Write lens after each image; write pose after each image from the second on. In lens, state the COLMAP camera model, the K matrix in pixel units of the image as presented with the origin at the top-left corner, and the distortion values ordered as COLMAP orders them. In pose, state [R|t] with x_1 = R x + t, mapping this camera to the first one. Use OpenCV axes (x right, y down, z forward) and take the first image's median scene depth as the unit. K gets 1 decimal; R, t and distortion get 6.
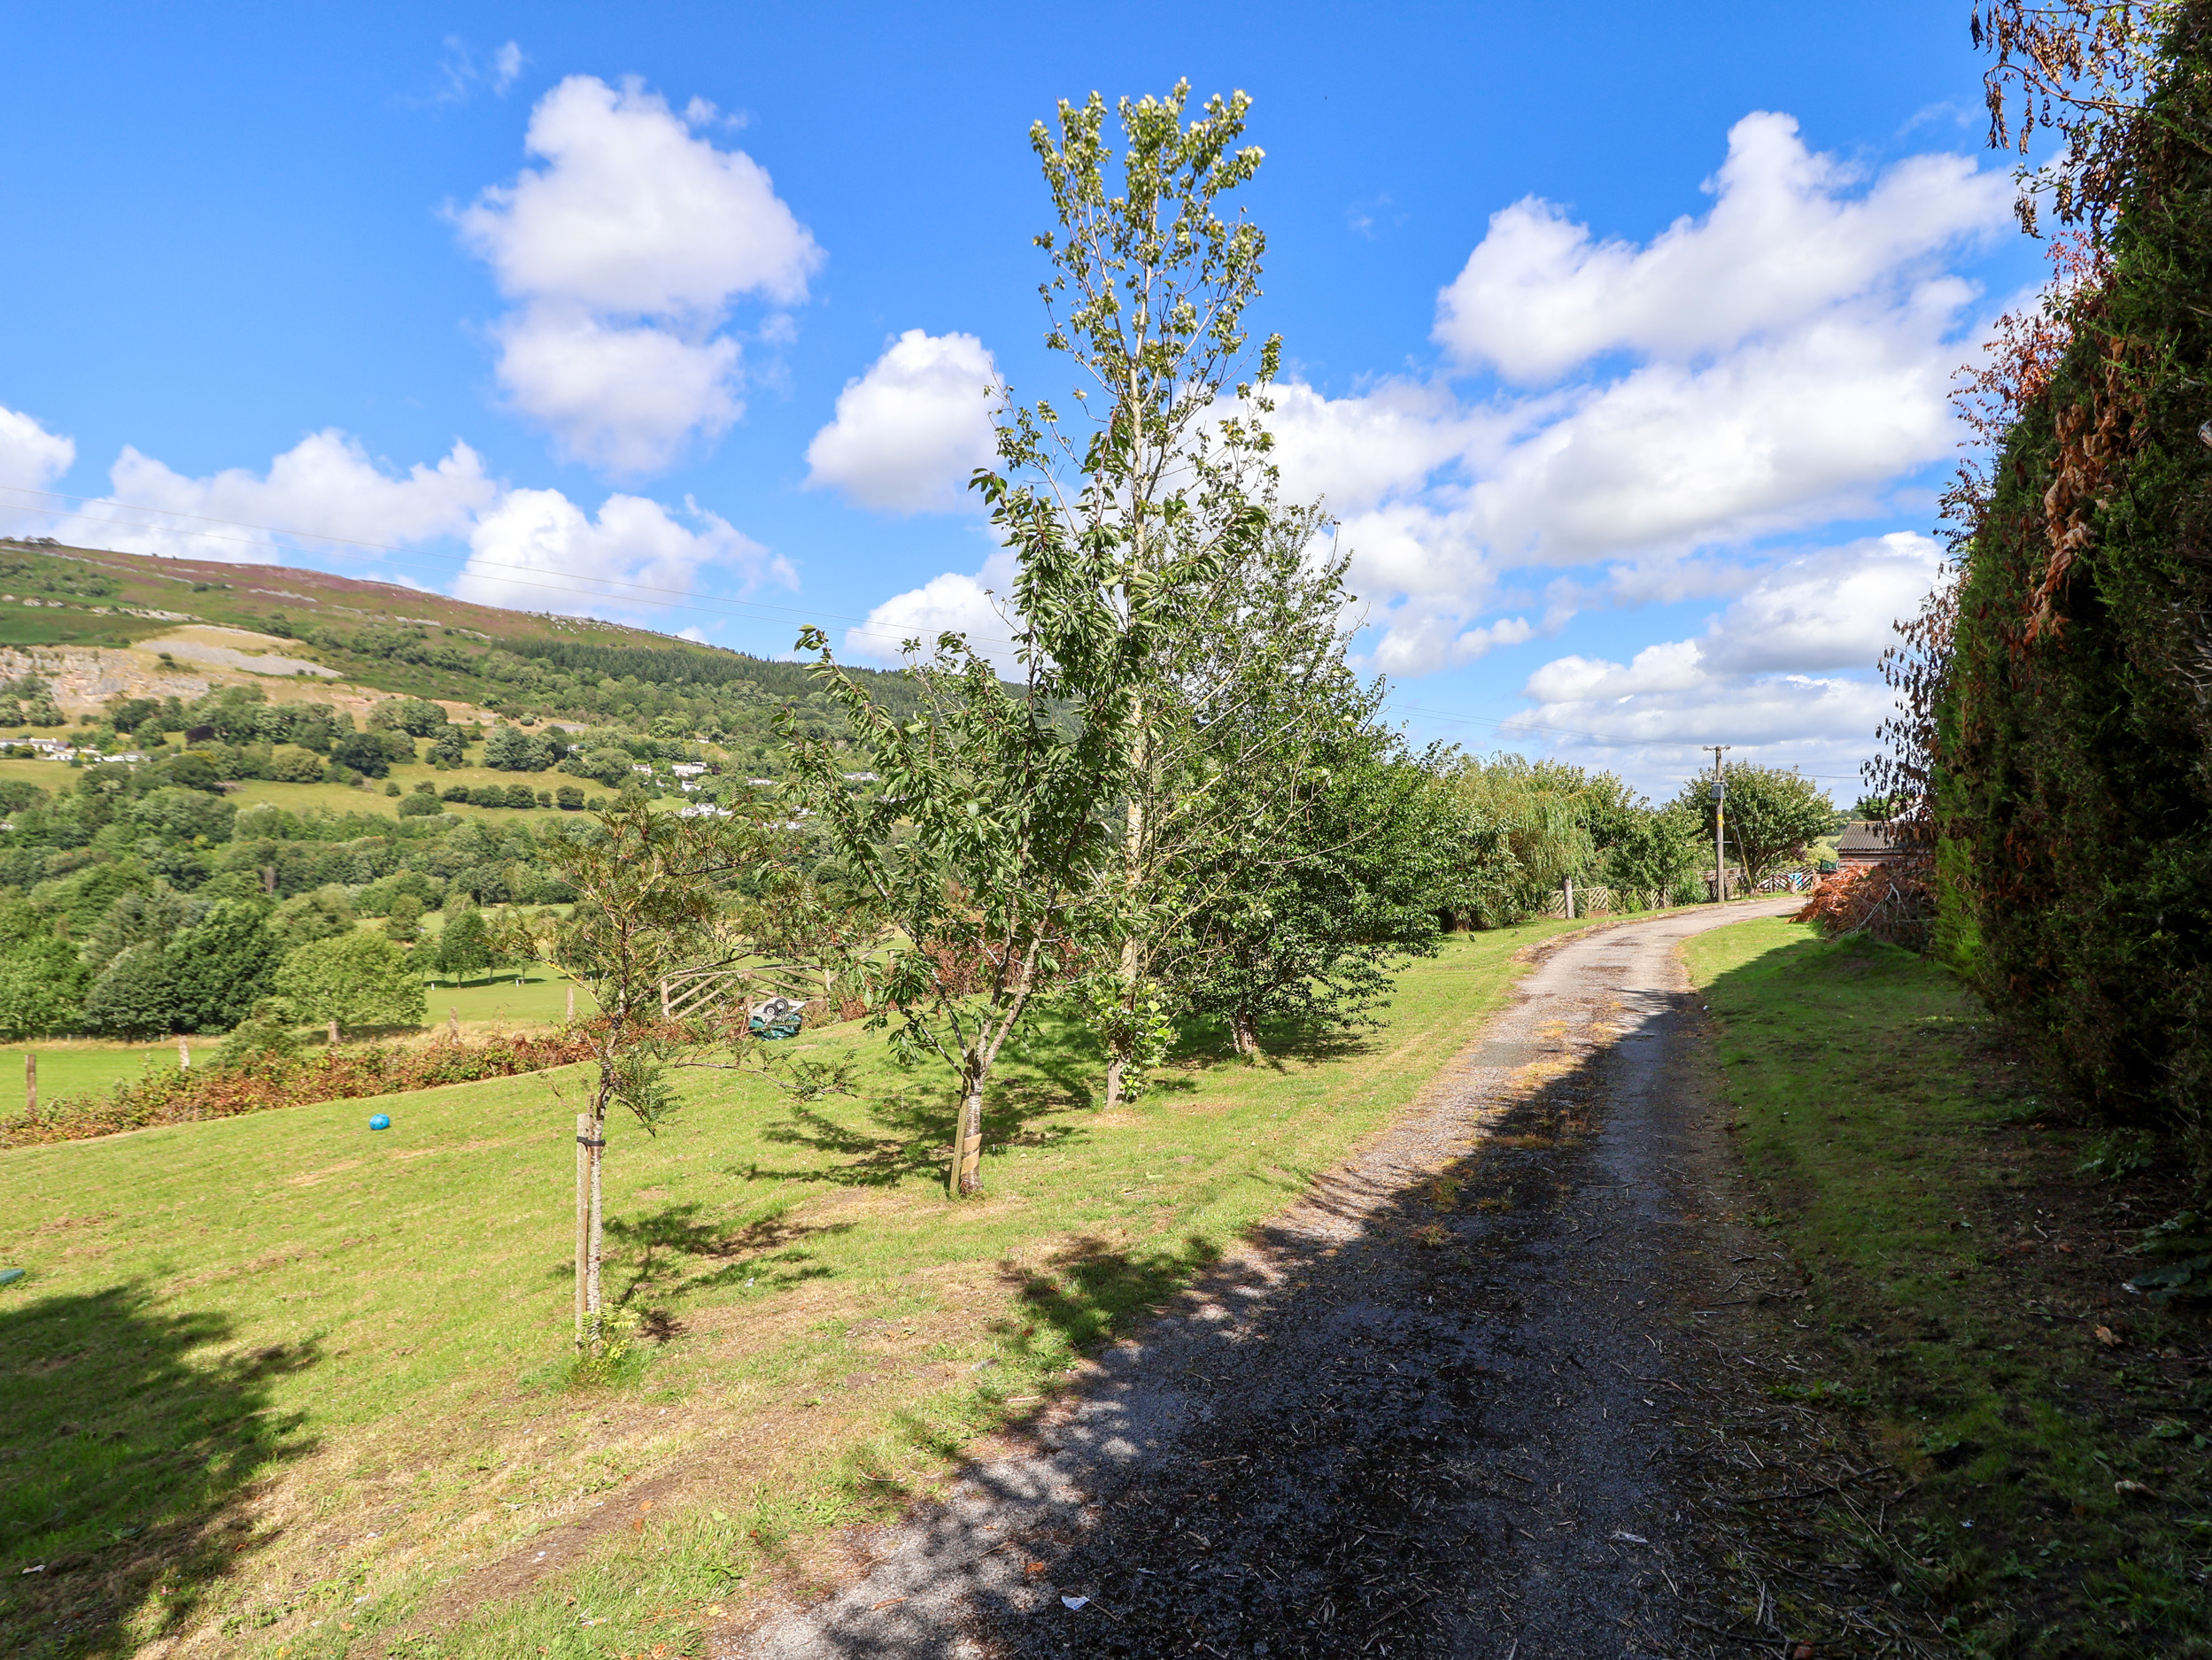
lens RADIAL K [[1149.5, 0, 1122.9], [0, 1149.5, 792.8], [0, 0, 1]] dist [0.004098, -0.016832]
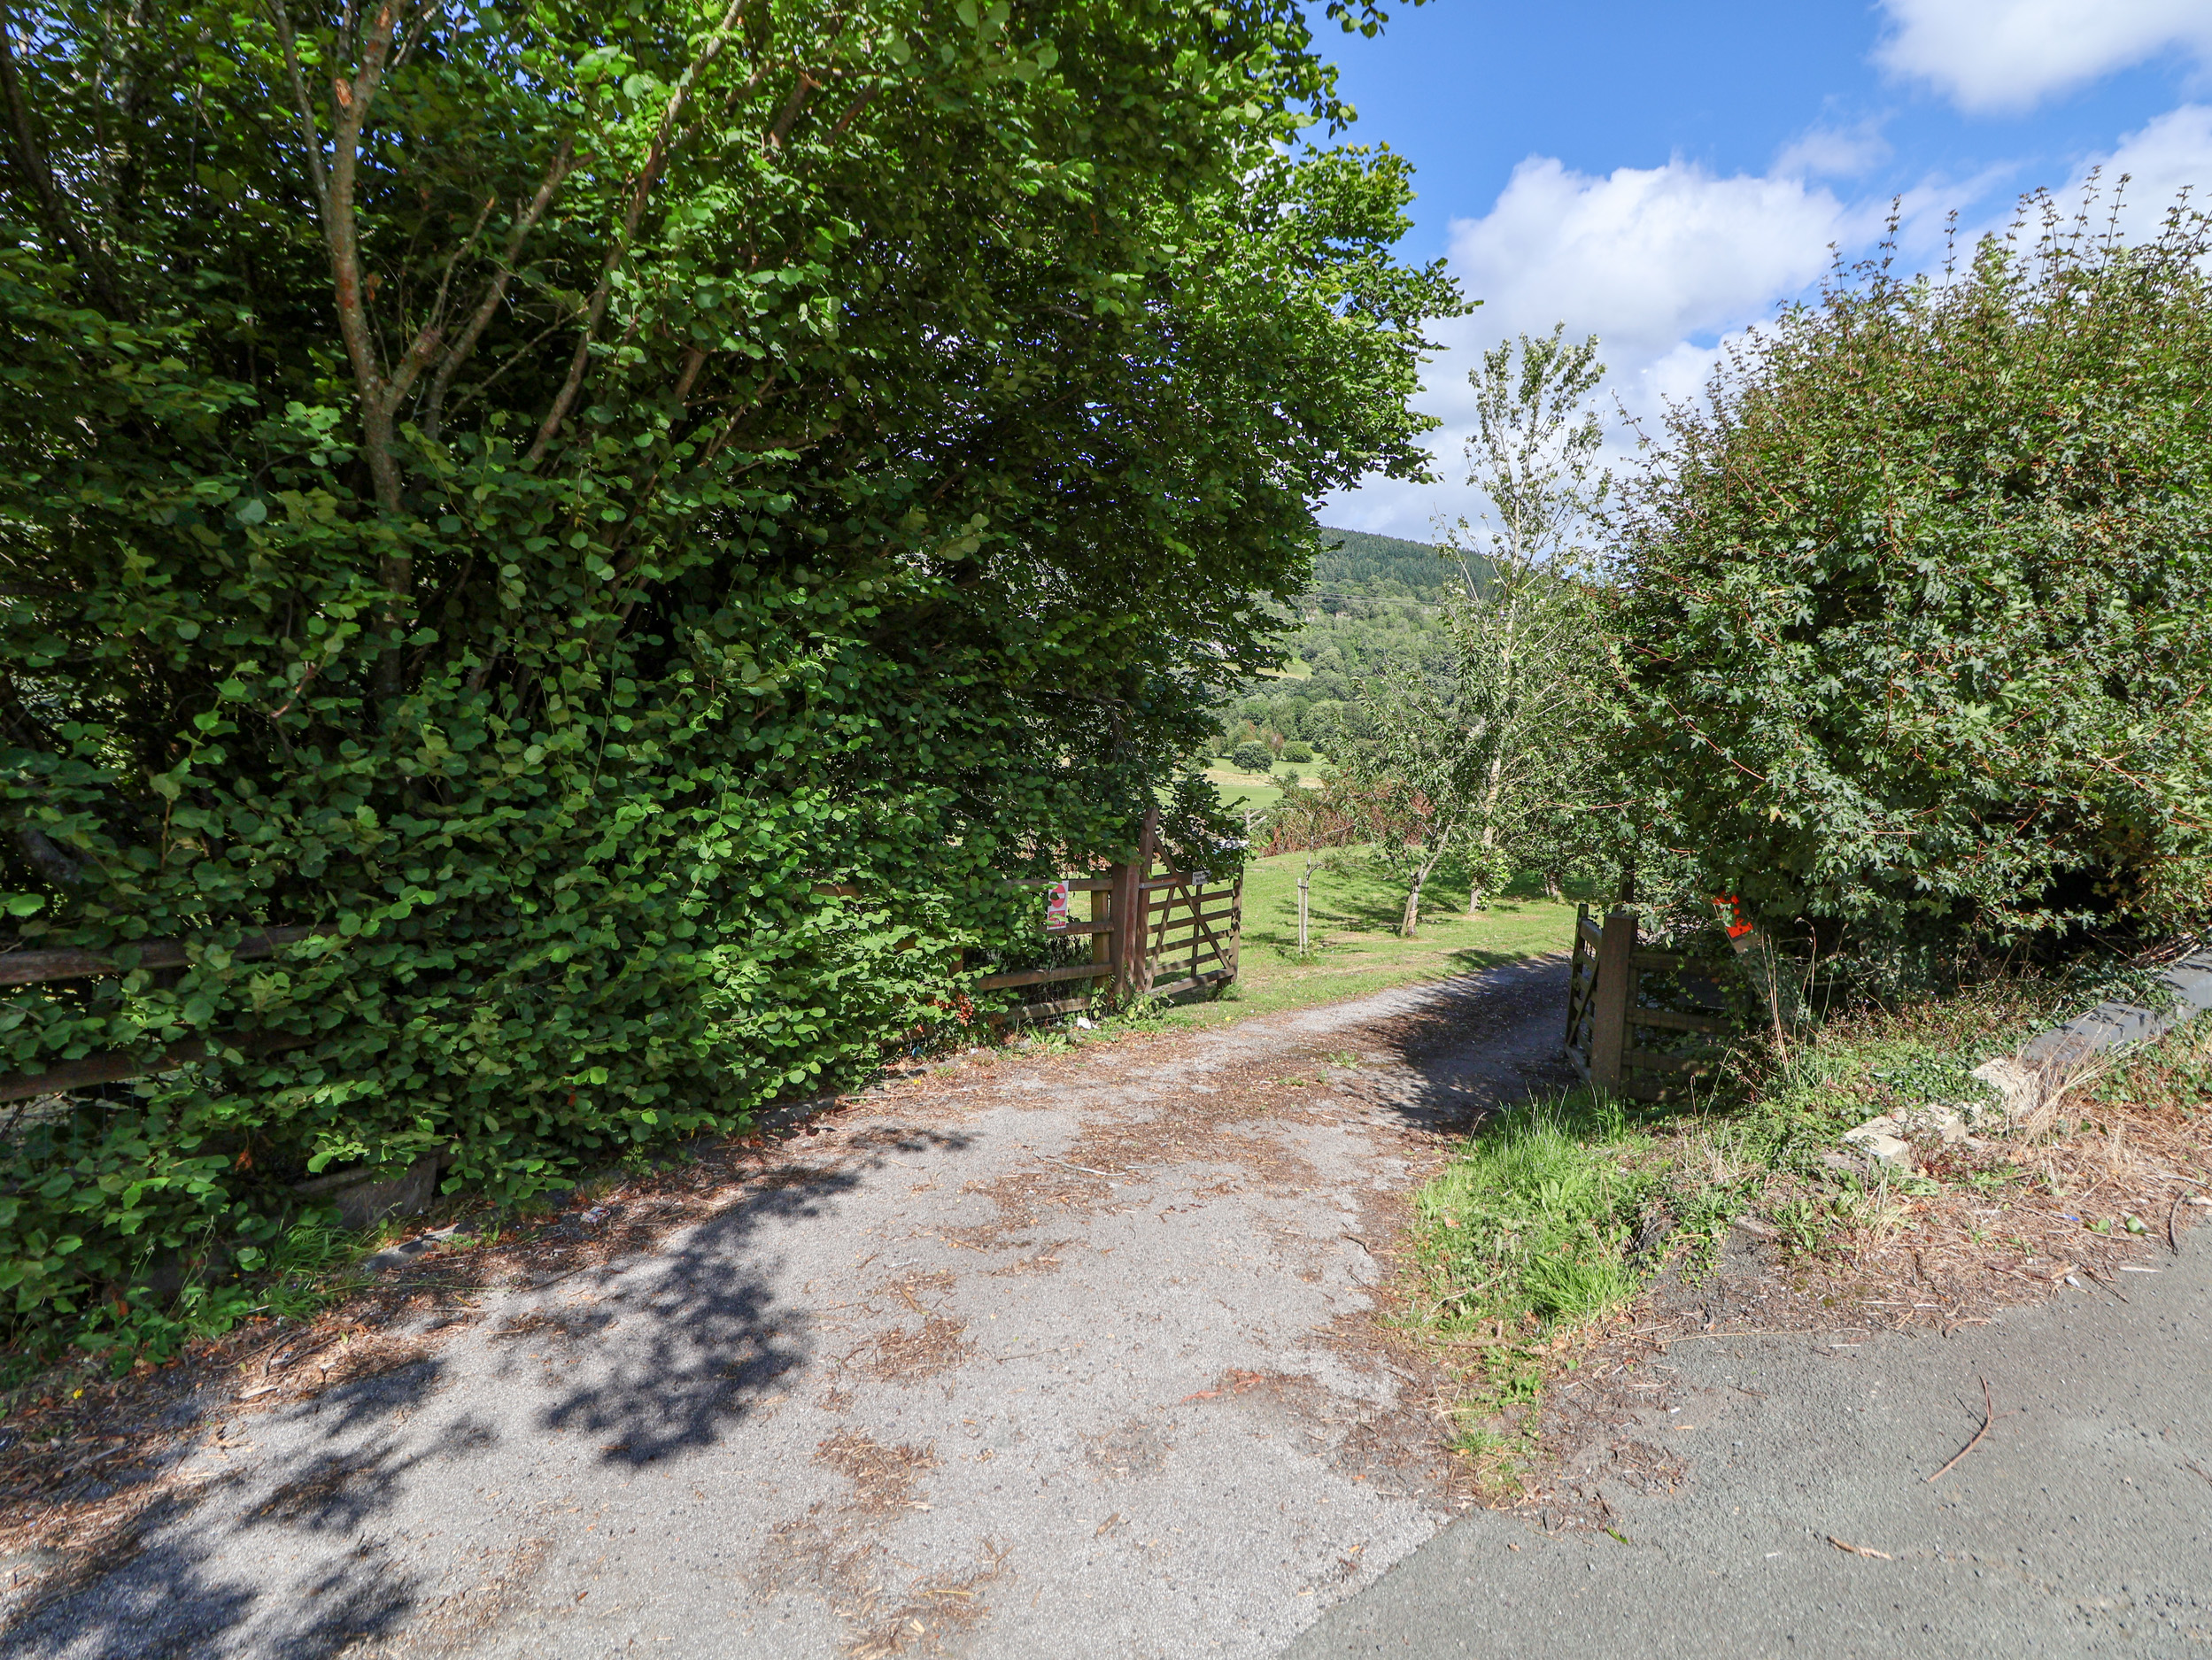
lens RADIAL K [[1149.5, 0, 1122.9], [0, 1149.5, 792.8], [0, 0, 1]] dist [0.004098, -0.016832]
pose [[0.960693, 0.076205, -0.266950, -0.121793], [-0.039032, 0.989113, 0.141889, -0.279098], [0.274857, -0.125892, 0.953208, -1.575694]]
